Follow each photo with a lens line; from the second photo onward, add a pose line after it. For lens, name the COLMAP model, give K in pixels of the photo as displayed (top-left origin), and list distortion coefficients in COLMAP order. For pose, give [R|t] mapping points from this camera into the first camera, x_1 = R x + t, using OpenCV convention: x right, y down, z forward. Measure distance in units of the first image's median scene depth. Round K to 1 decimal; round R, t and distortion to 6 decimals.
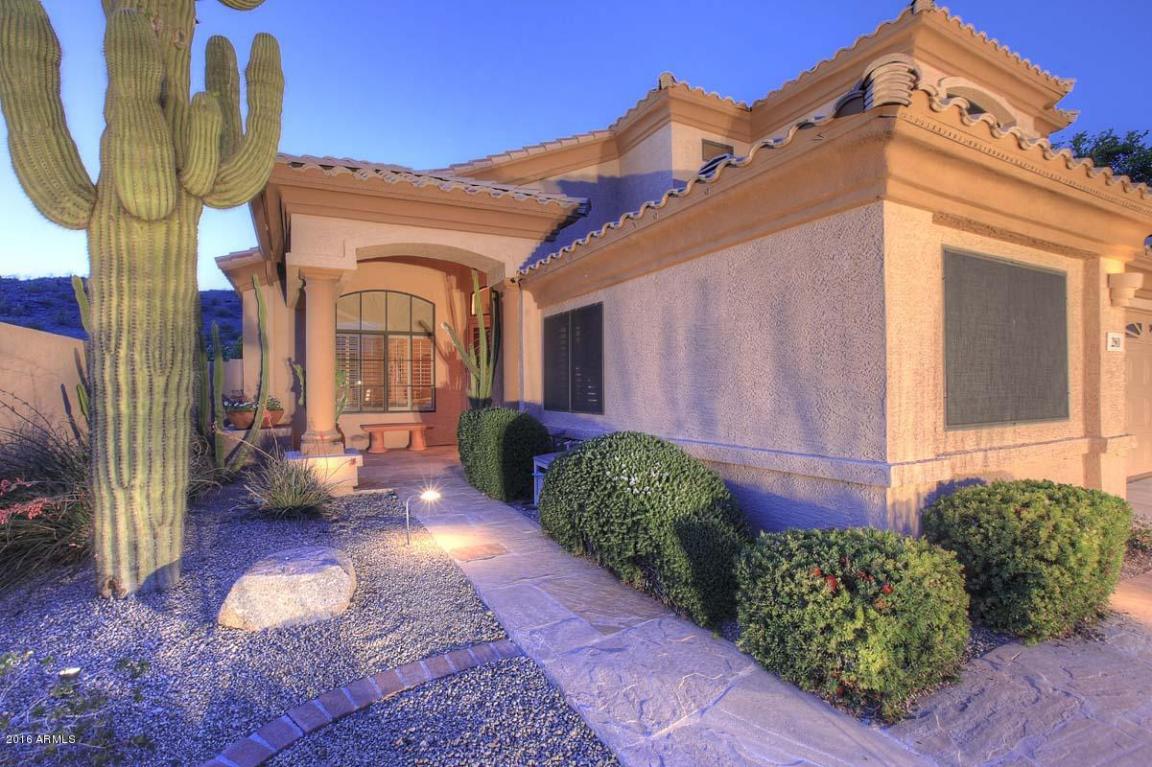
lens RADIAL K [[547.9, 0, 576.0], [0, 547.9, 383.5], [0, 0, 1]] dist [-0.065786, 0.030556]
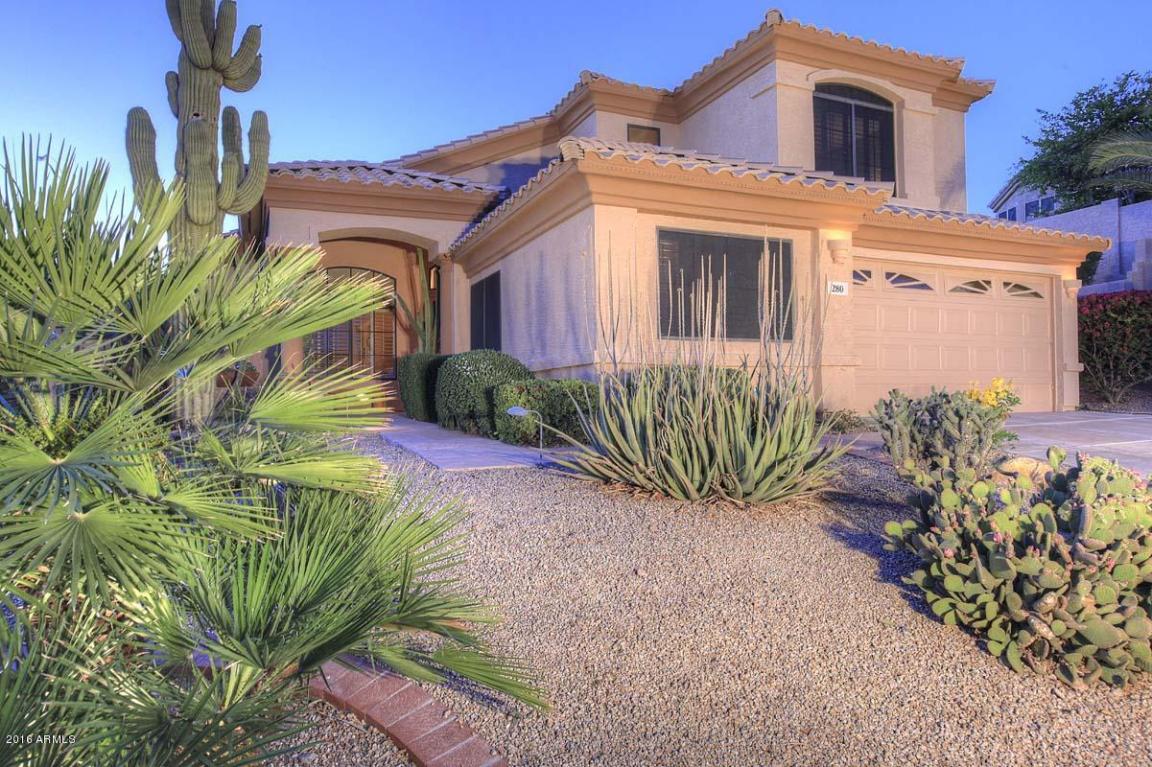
lens RADIAL K [[732.3, 0, 576.0], [0, 732.3, 383.5], [0, 0, 1]] dist [-0.048219, 0.054156]
pose [[0.997771, -0.007731, -0.066277, 0.295008], [0.006698, 0.999853, -0.015787, 0.131609], [0.066390, 0.015308, 0.997676, -0.636765]]
